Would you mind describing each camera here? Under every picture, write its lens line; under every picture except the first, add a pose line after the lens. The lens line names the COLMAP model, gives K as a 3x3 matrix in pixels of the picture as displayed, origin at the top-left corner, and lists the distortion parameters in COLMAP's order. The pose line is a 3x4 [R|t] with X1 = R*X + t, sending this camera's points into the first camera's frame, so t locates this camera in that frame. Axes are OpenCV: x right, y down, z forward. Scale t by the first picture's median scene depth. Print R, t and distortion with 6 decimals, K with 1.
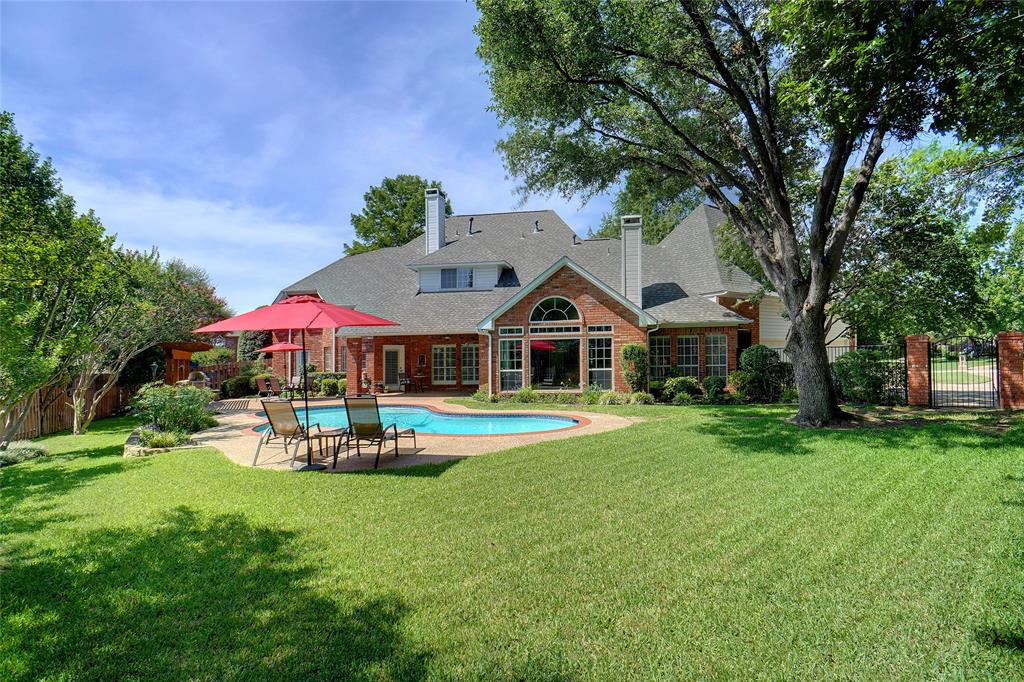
lens RADIAL K [[709.8, 0, 512.1], [0, 709.8, 343.0], [0, 0, 1]] dist [0.004808, 0.000261]
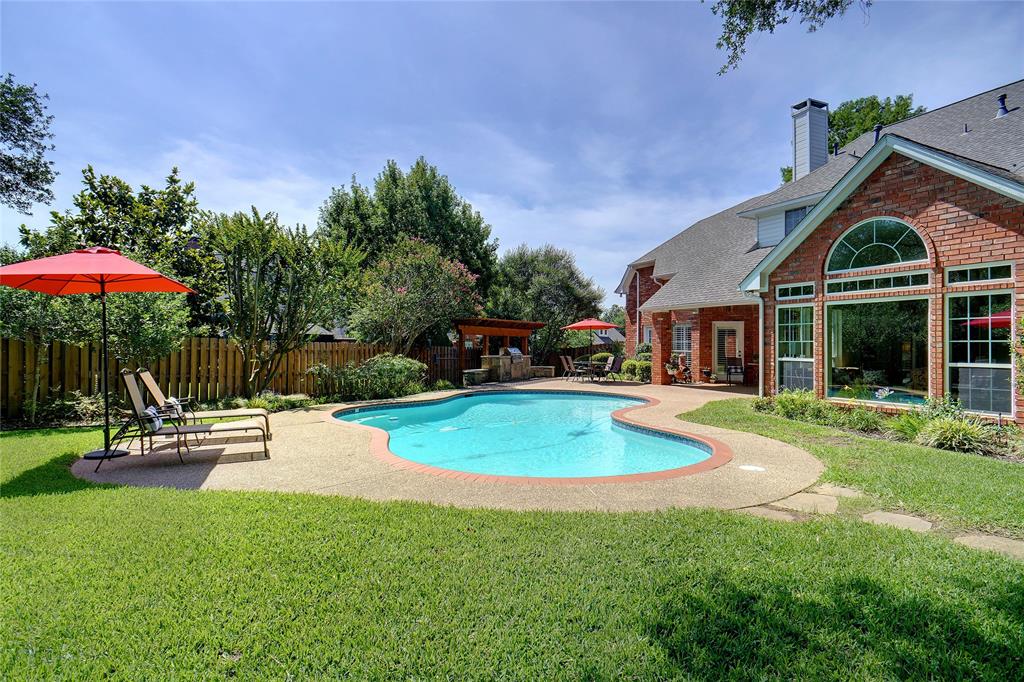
lens RADIAL K [[572.1, 0, 512.1], [0, 572.1, 333.9], [0, 0, 1]] dist [0.006091, 0.001665]
pose [[0.525751, 0.004695, -0.850625, 0.276490], [-0.000976, 0.999987, 0.004916, 0.016007], [0.850638, -0.001754, 0.525749, 0.558610]]
